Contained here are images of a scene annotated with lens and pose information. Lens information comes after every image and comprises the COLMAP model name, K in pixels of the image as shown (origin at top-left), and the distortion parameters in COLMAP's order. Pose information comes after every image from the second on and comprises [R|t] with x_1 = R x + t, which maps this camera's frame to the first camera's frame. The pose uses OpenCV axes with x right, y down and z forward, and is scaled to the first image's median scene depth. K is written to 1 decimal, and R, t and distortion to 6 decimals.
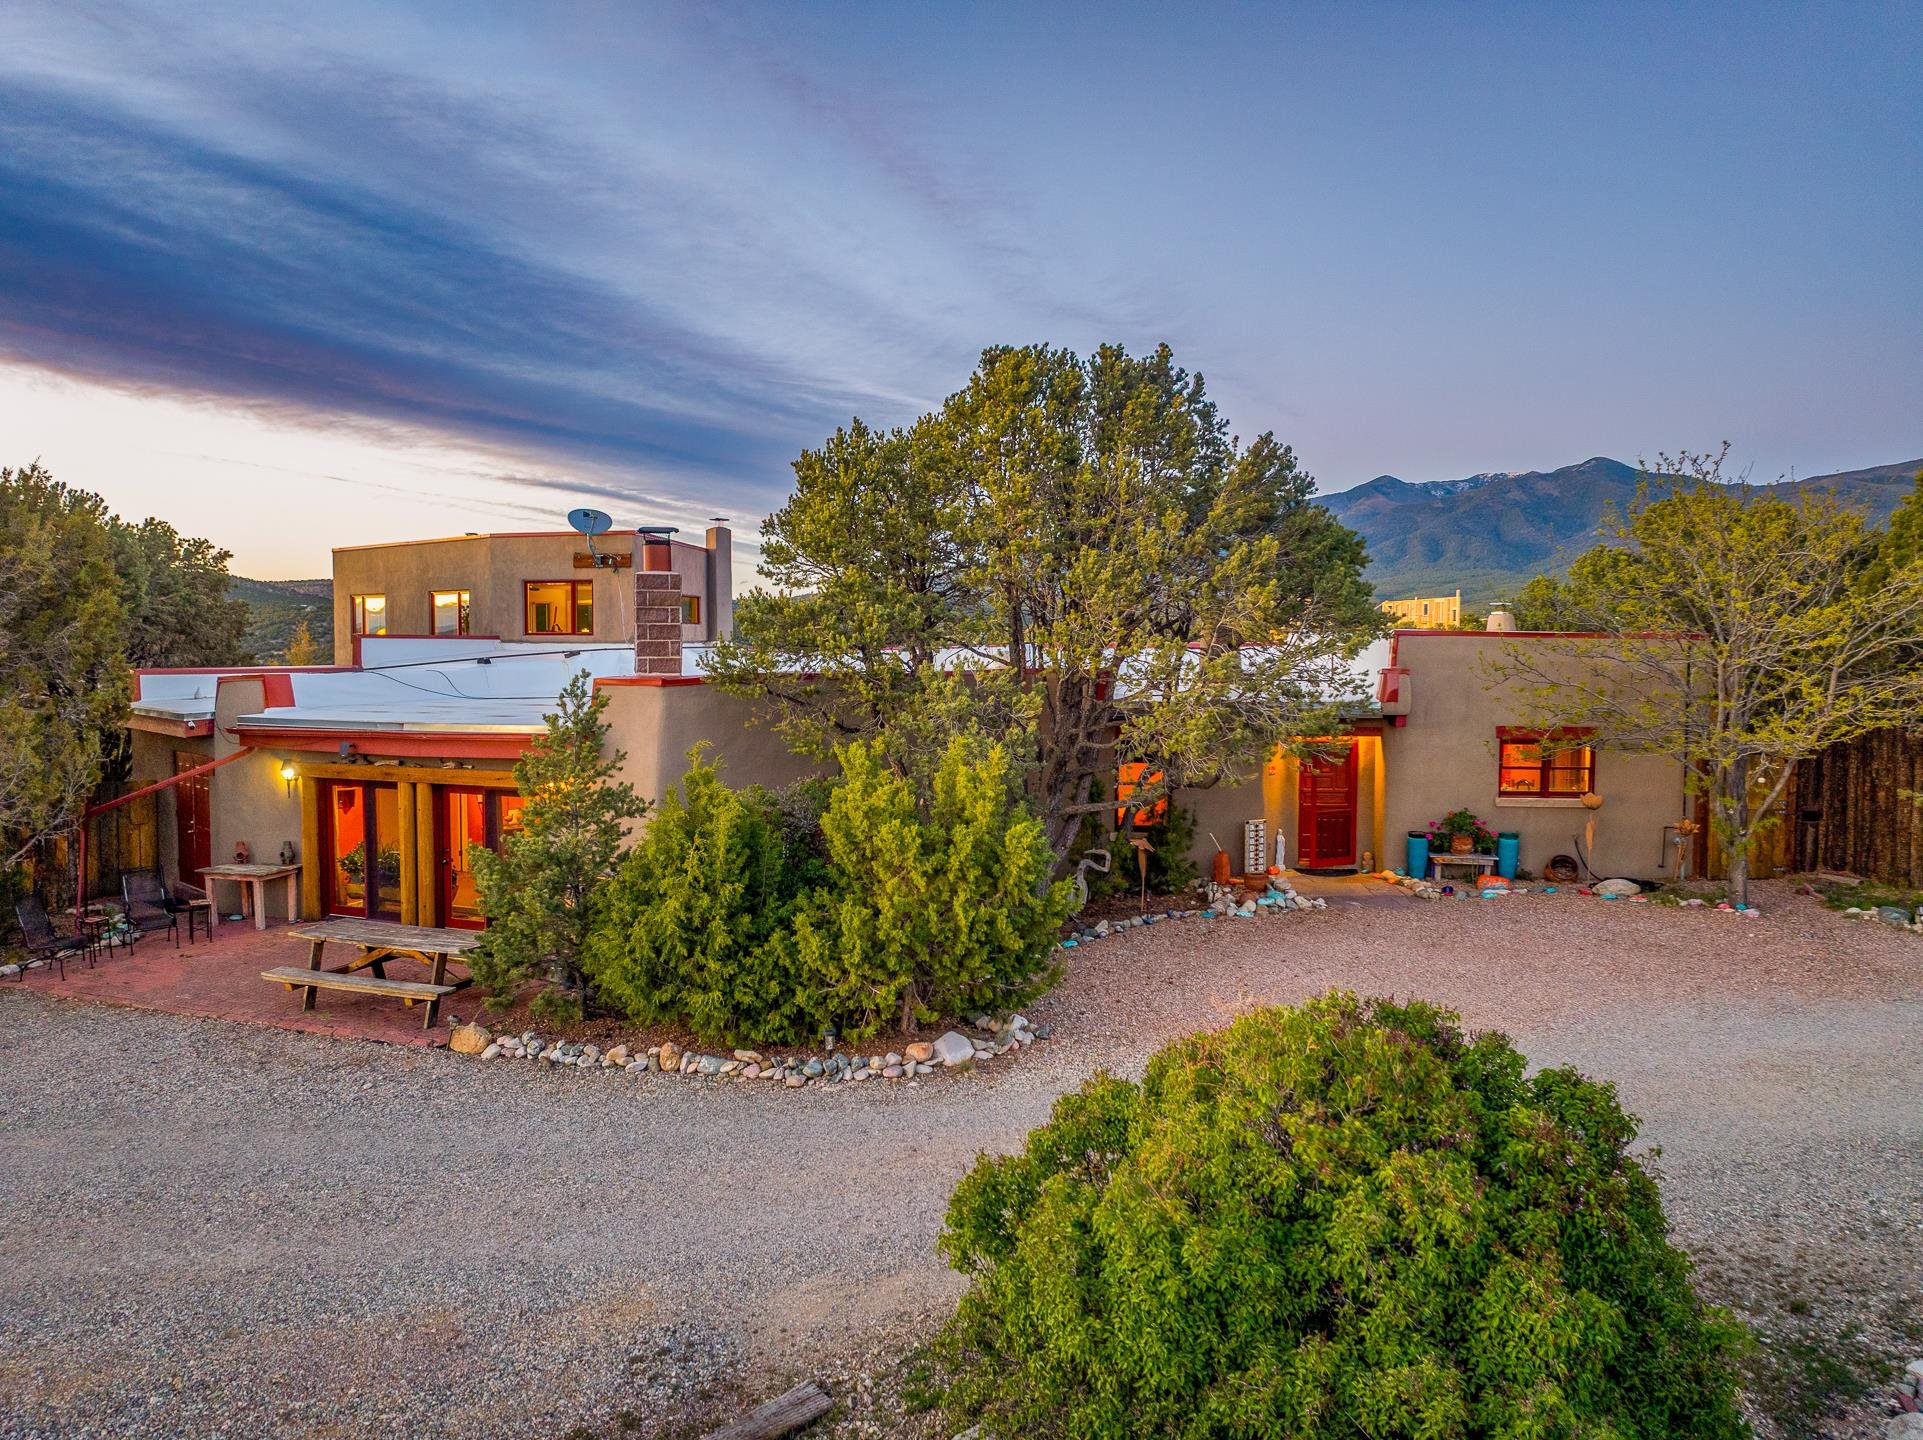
lens RADIAL K [[1354.0, 0, 961.5], [0, 1354.0, 720.0], [0, 0, 1]] dist [-0.038530, -0.002029]
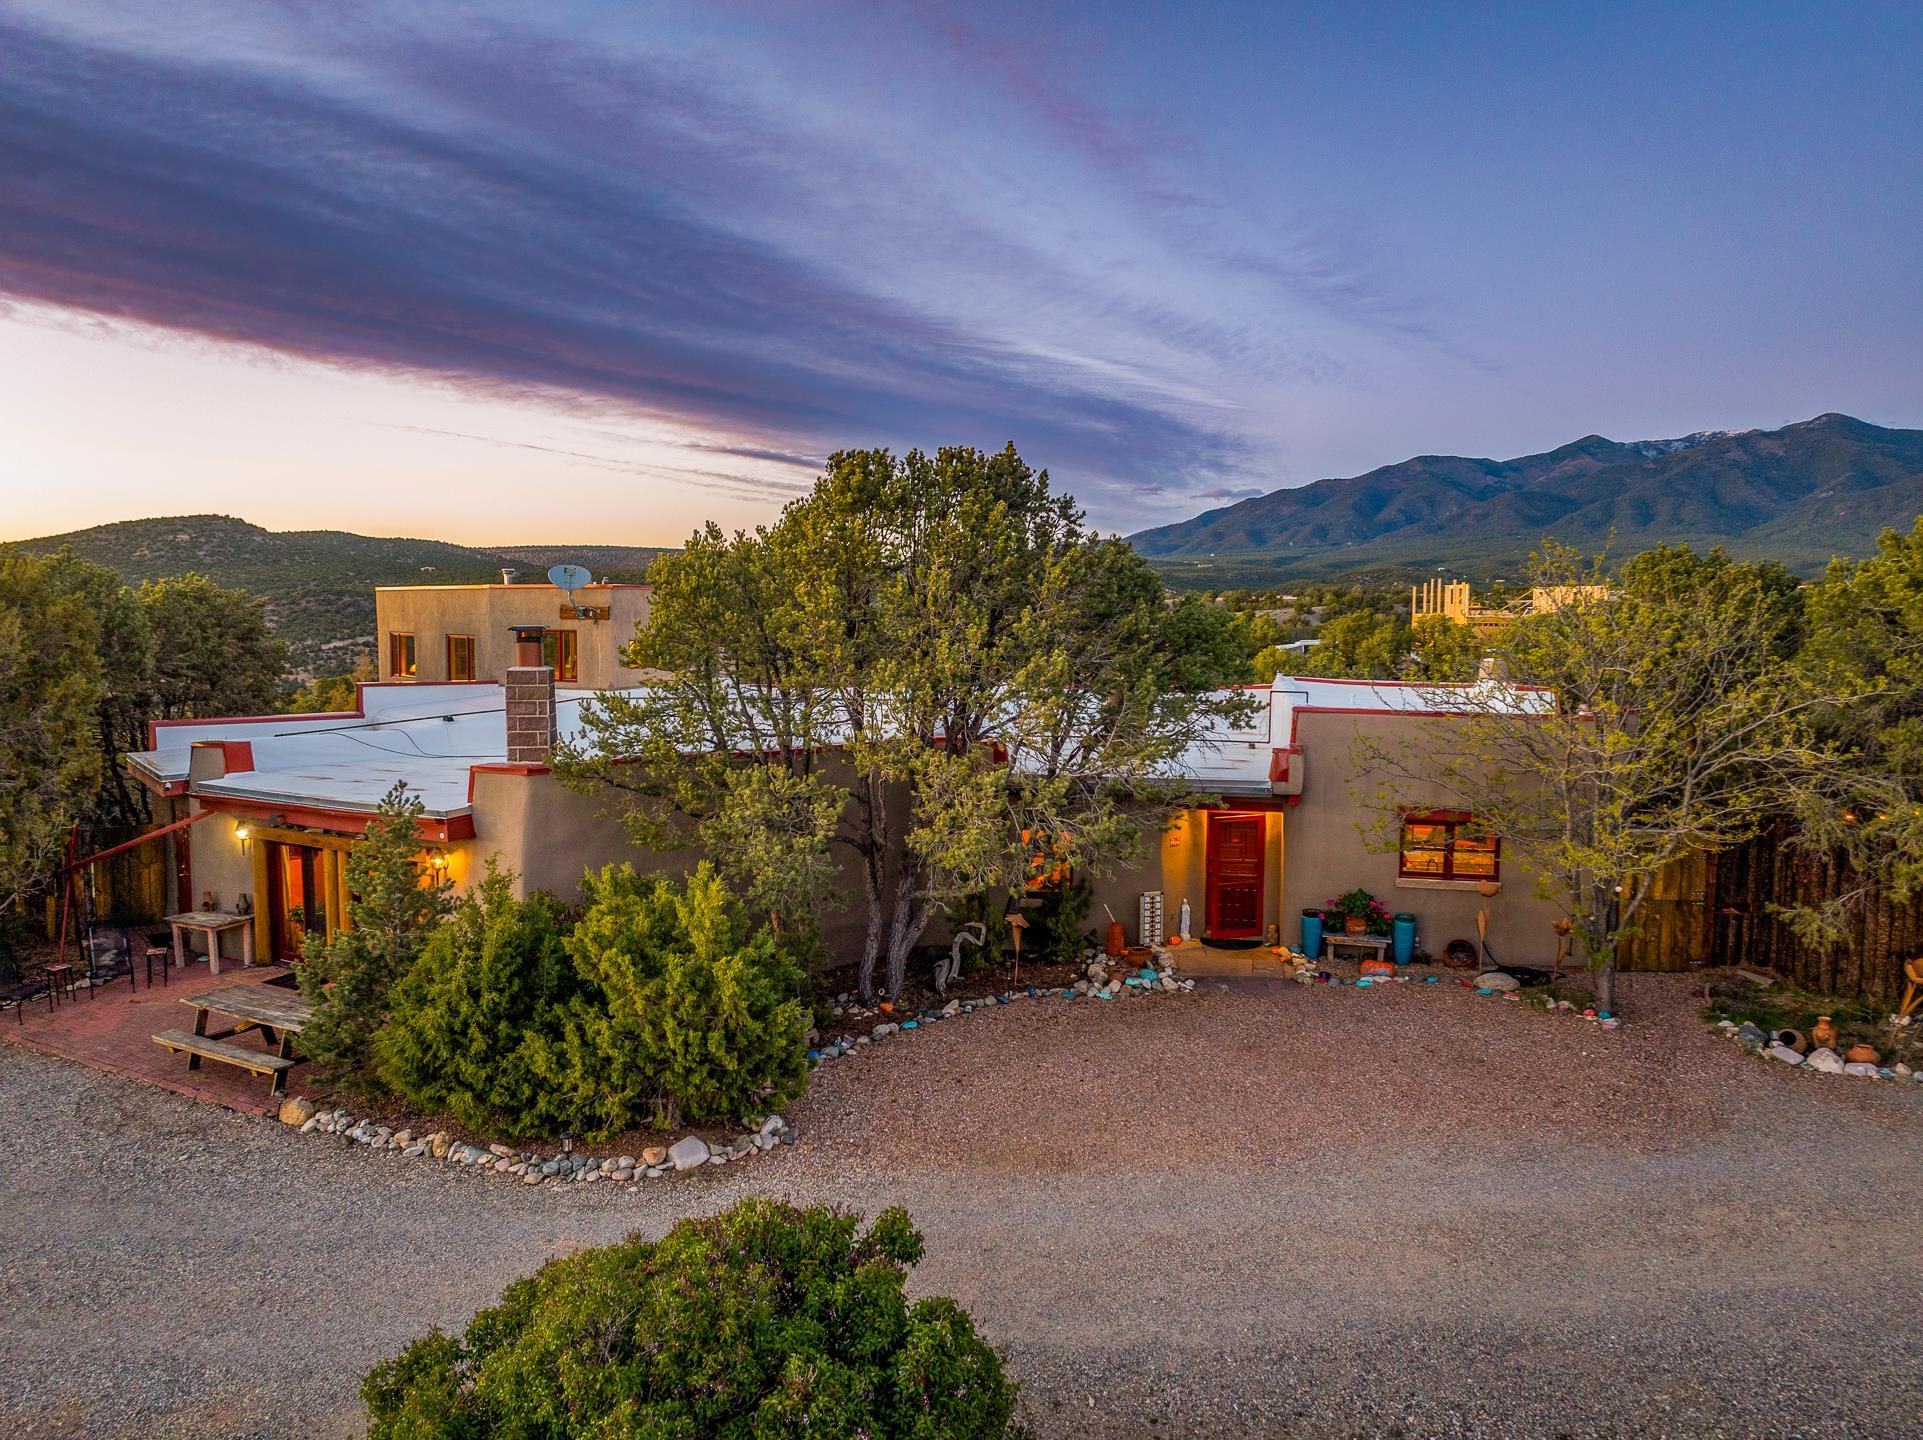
lens RADIAL K [[1347.2, 0, 961.5], [0, 1347.2, 720.0], [0, 0, 1]] dist [-0.042632, -0.000590]
pose [[0.990966, 0.014580, -0.133320, 0.246823], [-0.011092, 0.999577, 0.026873, -0.094774], [0.133655, -0.025152, 0.990709, -0.014923]]
